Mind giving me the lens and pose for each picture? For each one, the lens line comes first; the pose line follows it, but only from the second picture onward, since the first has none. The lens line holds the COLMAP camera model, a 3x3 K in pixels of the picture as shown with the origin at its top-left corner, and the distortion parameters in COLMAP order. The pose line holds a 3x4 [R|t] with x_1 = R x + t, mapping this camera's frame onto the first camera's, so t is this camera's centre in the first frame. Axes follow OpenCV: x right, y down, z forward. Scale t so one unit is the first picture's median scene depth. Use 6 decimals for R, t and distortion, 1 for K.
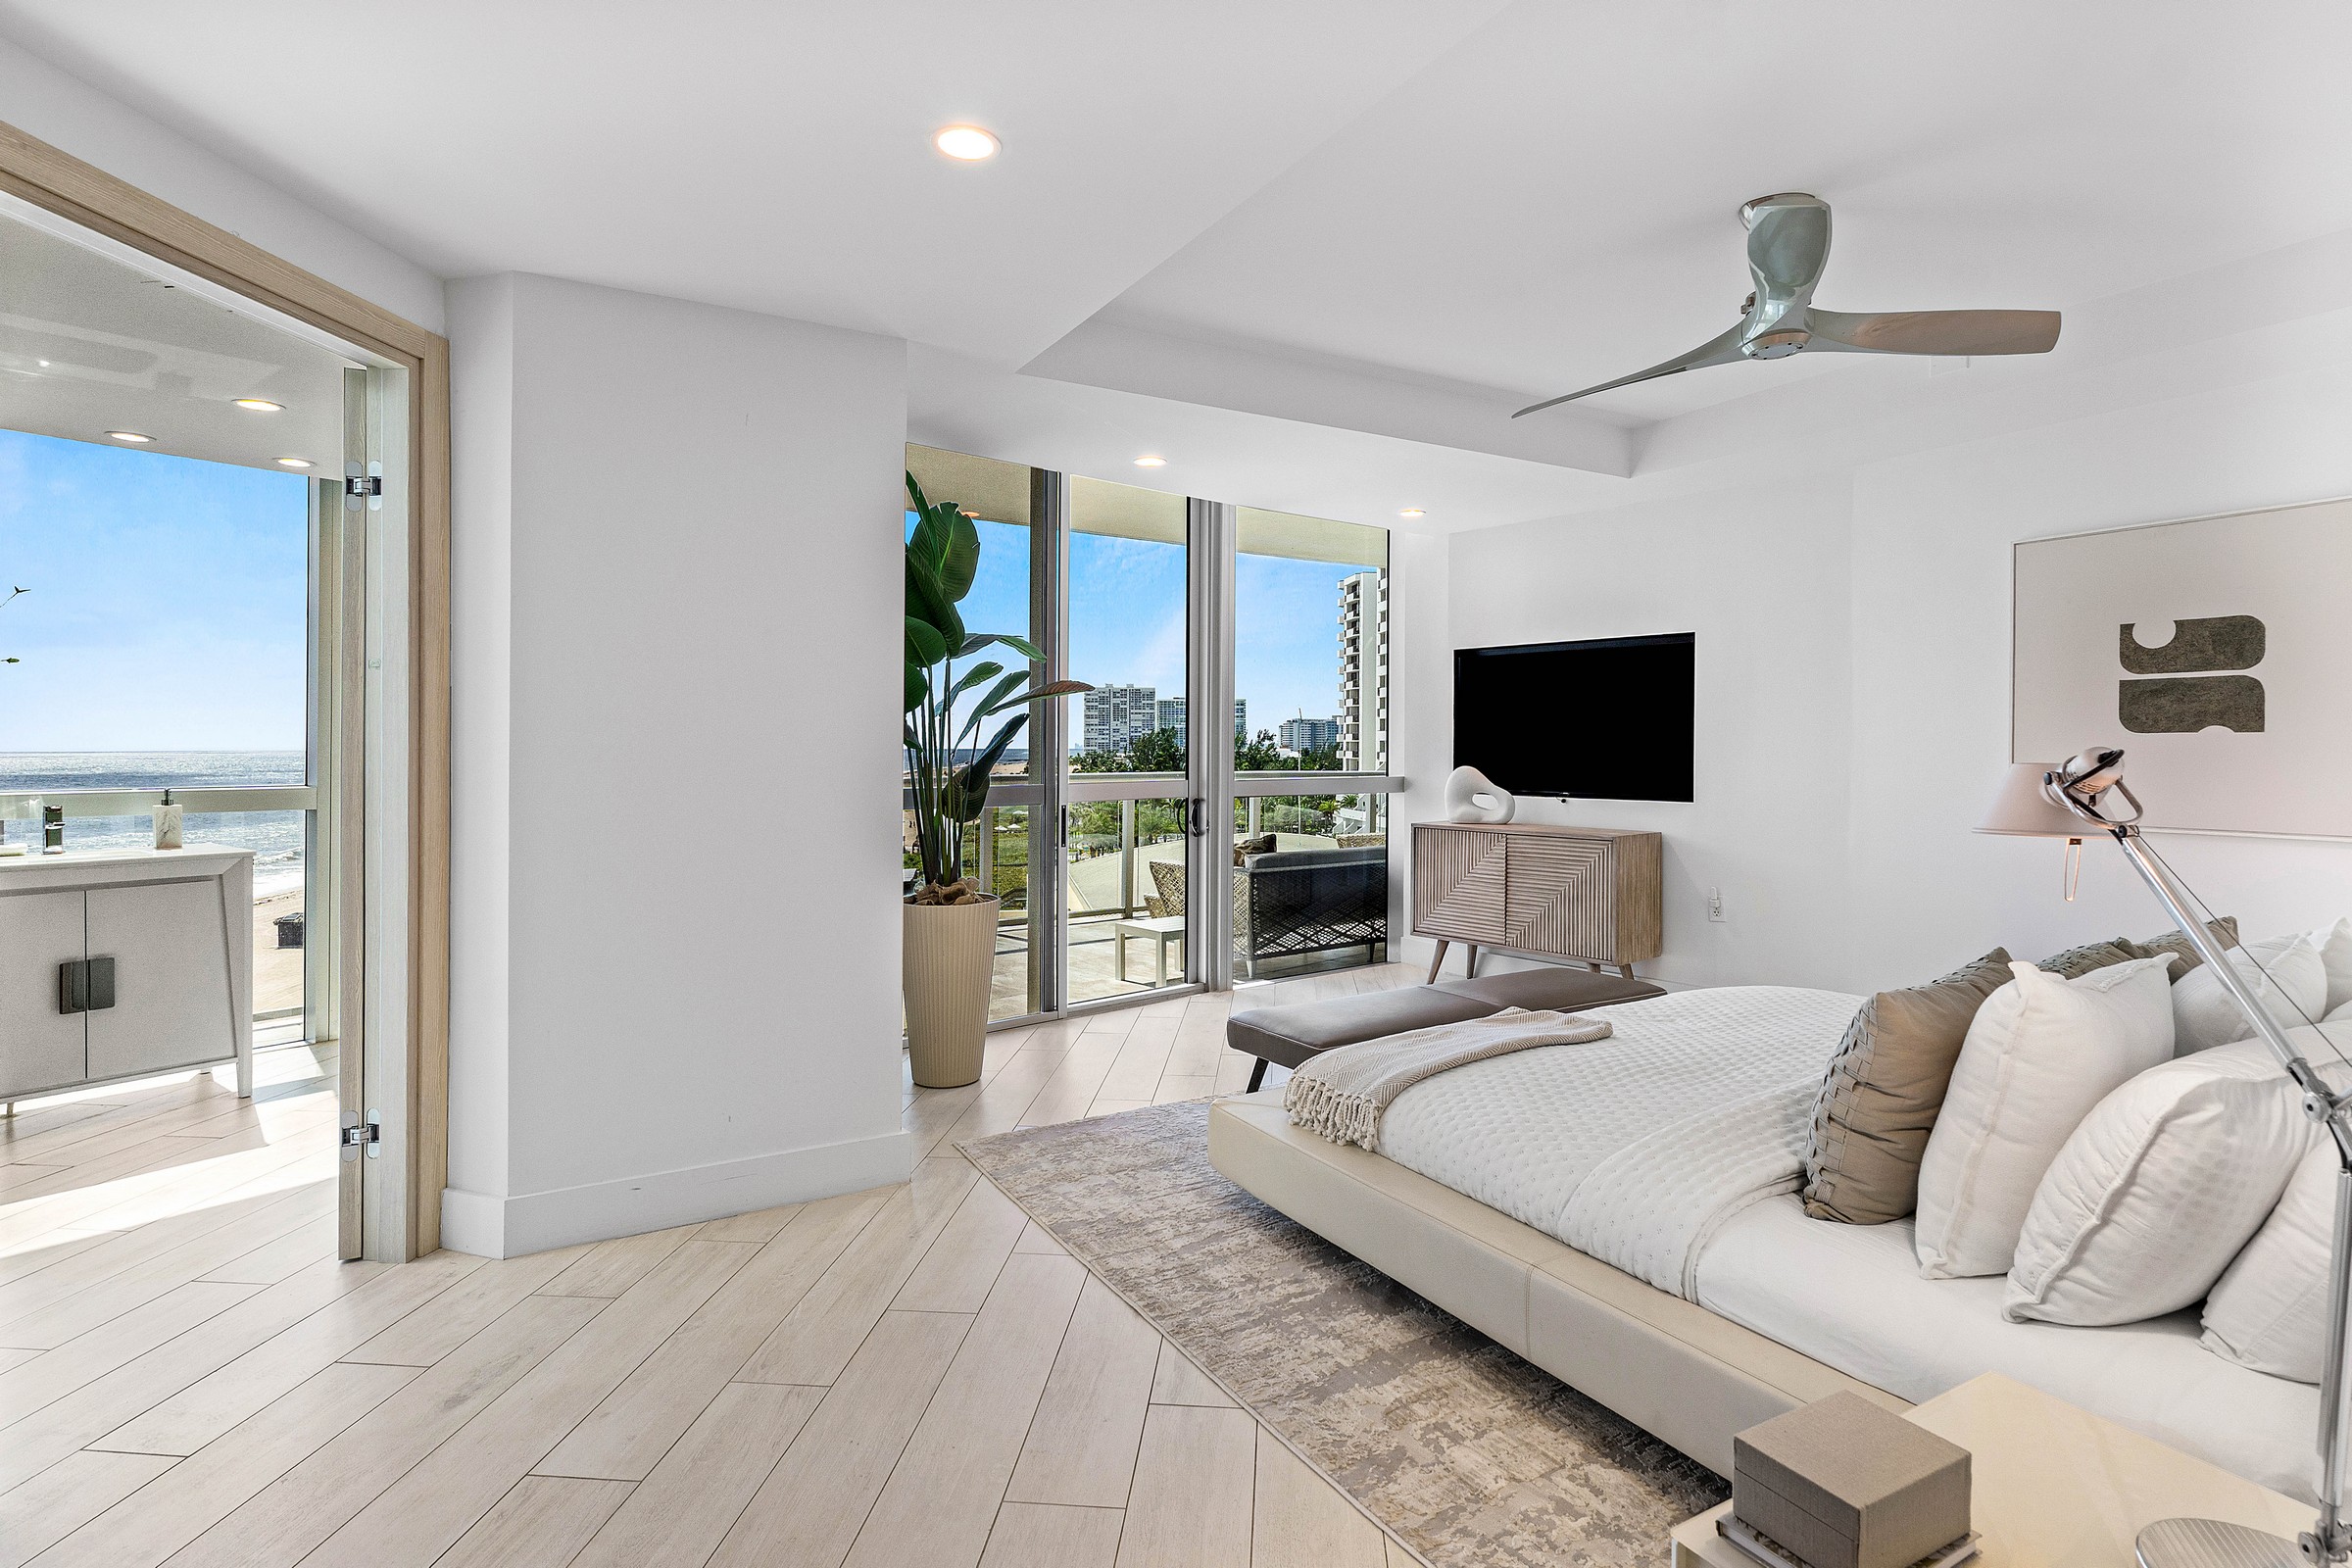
lens RADIAL K [[1136.5, 0, 1204.3], [0, 1136.5, 780.8], [0, 0, 1]] dist [-0.001656, -0.000457]
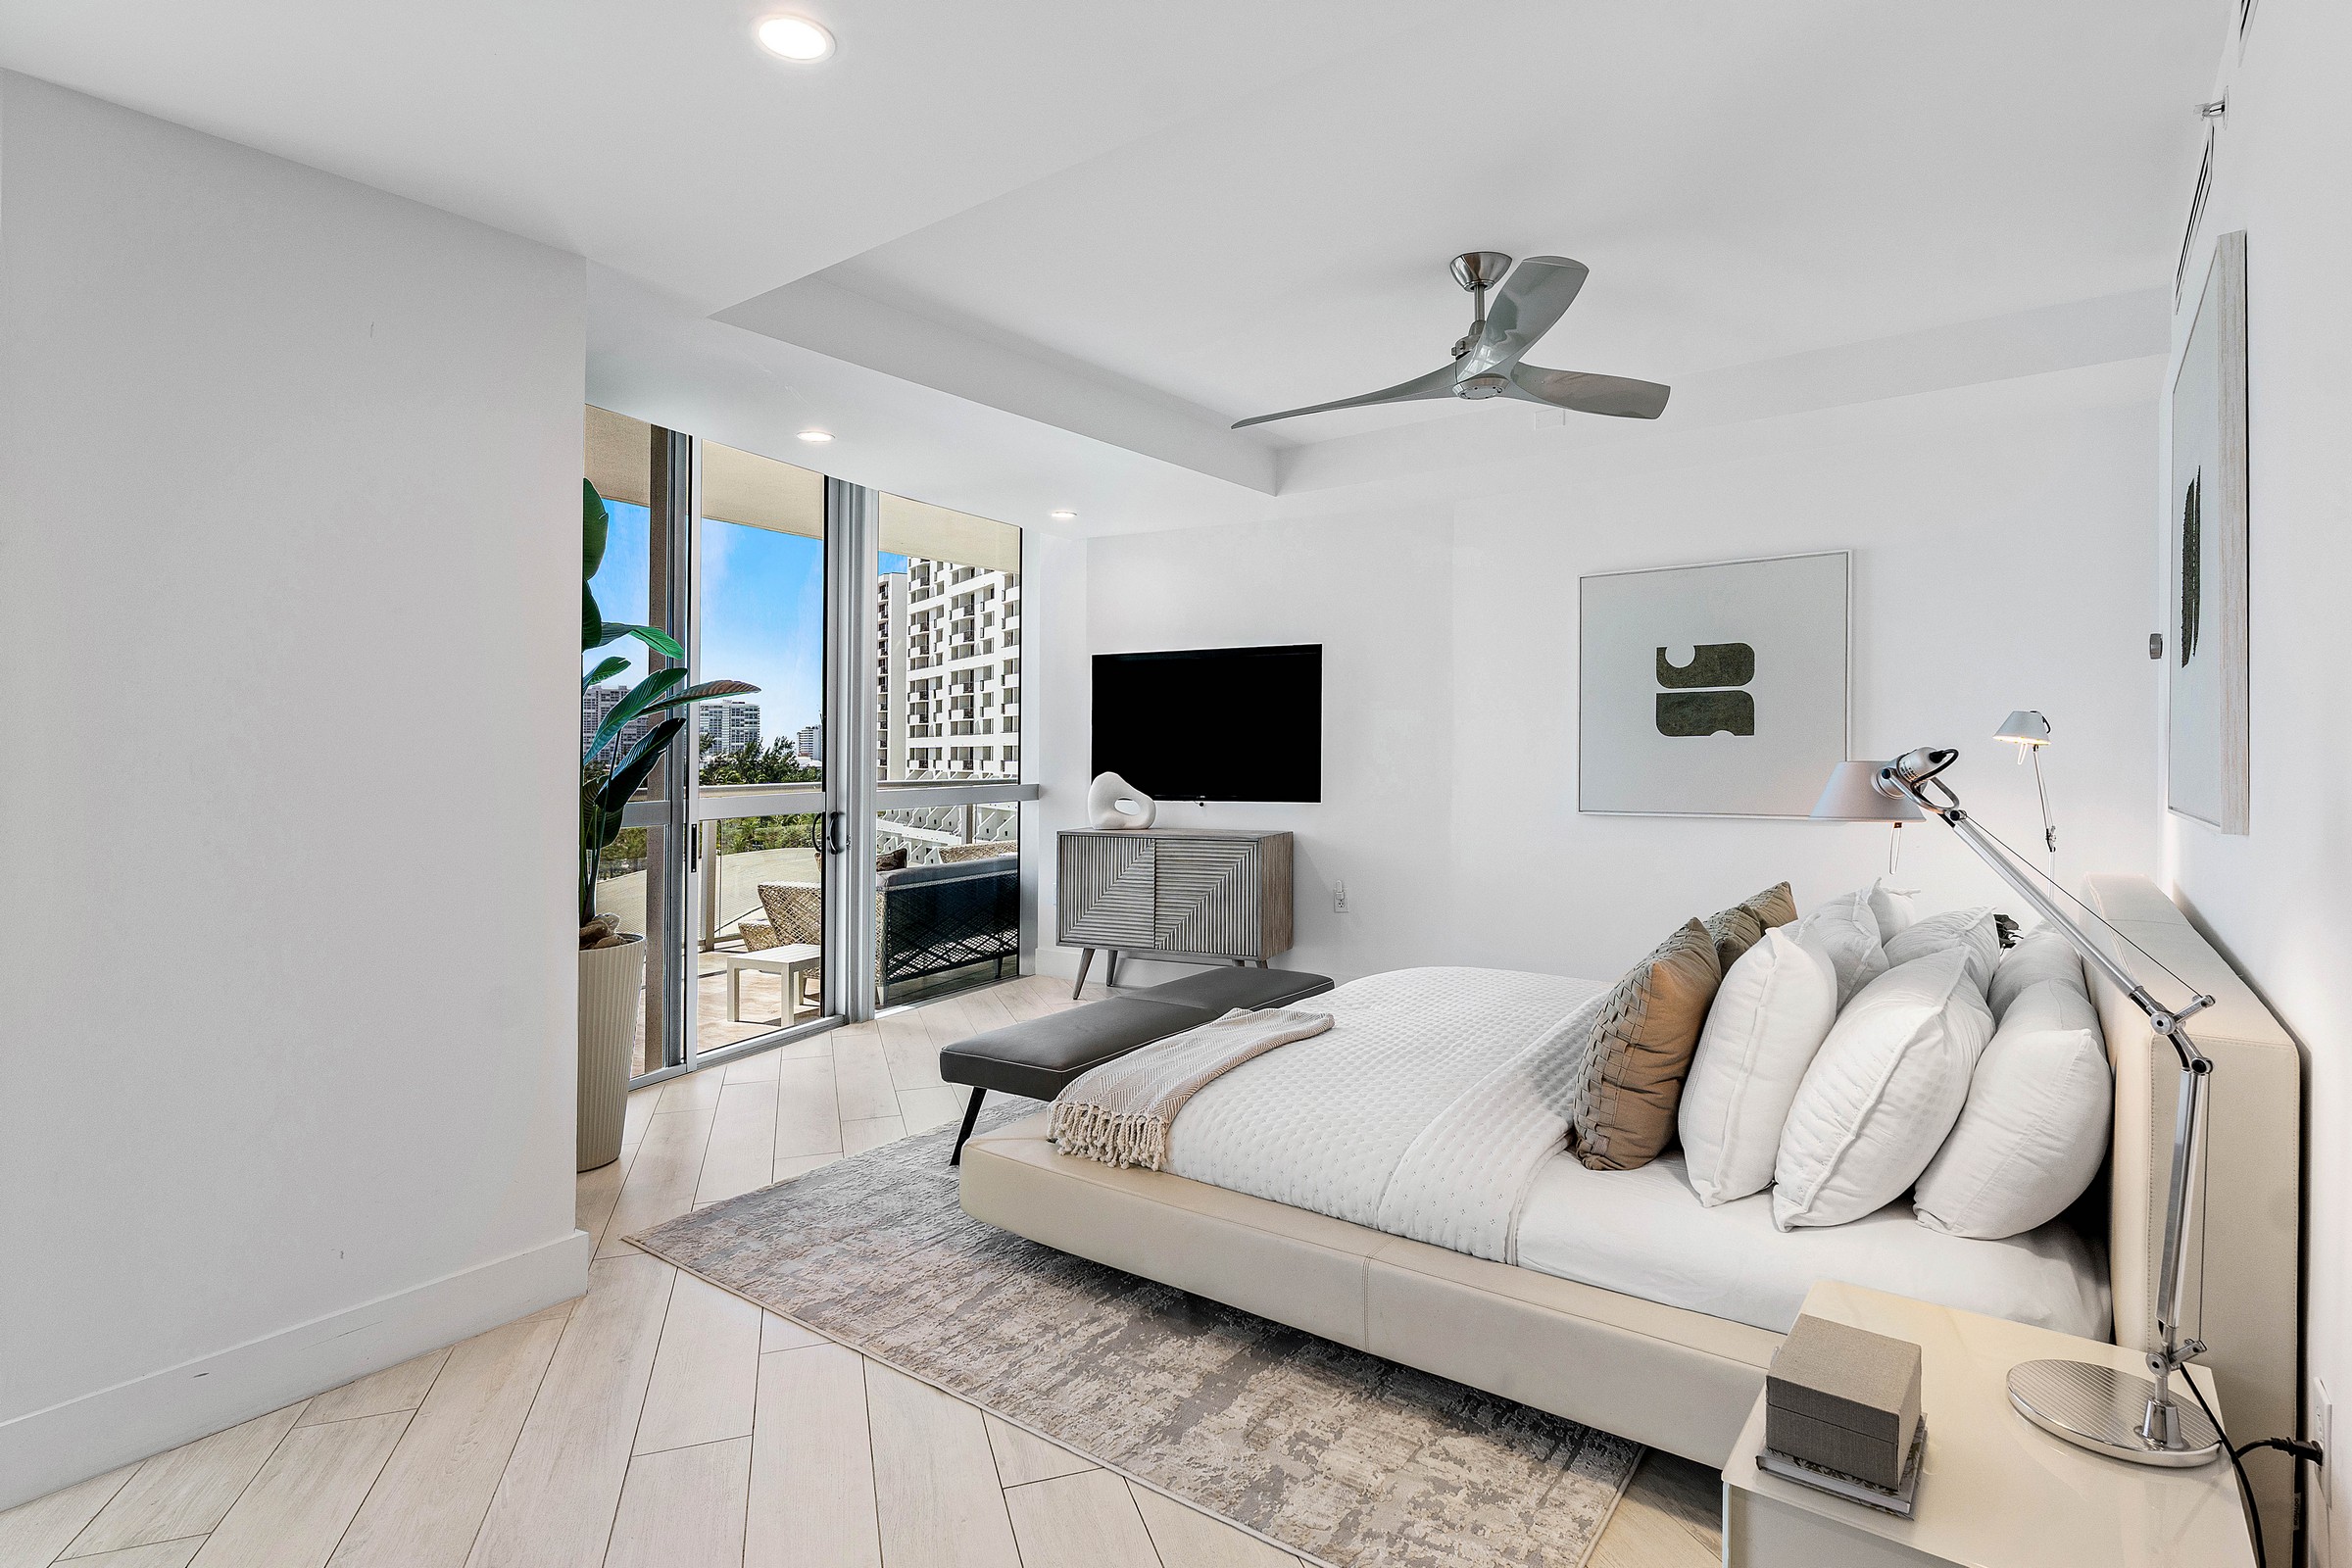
lens RADIAL K [[1154.9, 0, 1197.8], [0, 1154.9, 779.6], [0, 0, 1]] dist [0.001150, -0.000603]
pose [[0.920929, -0.017737, 0.389326, -0.194755], [0.020666, 0.999781, -0.003338, -0.003159], [-0.389181, 0.011120, 0.921094, 0.073887]]
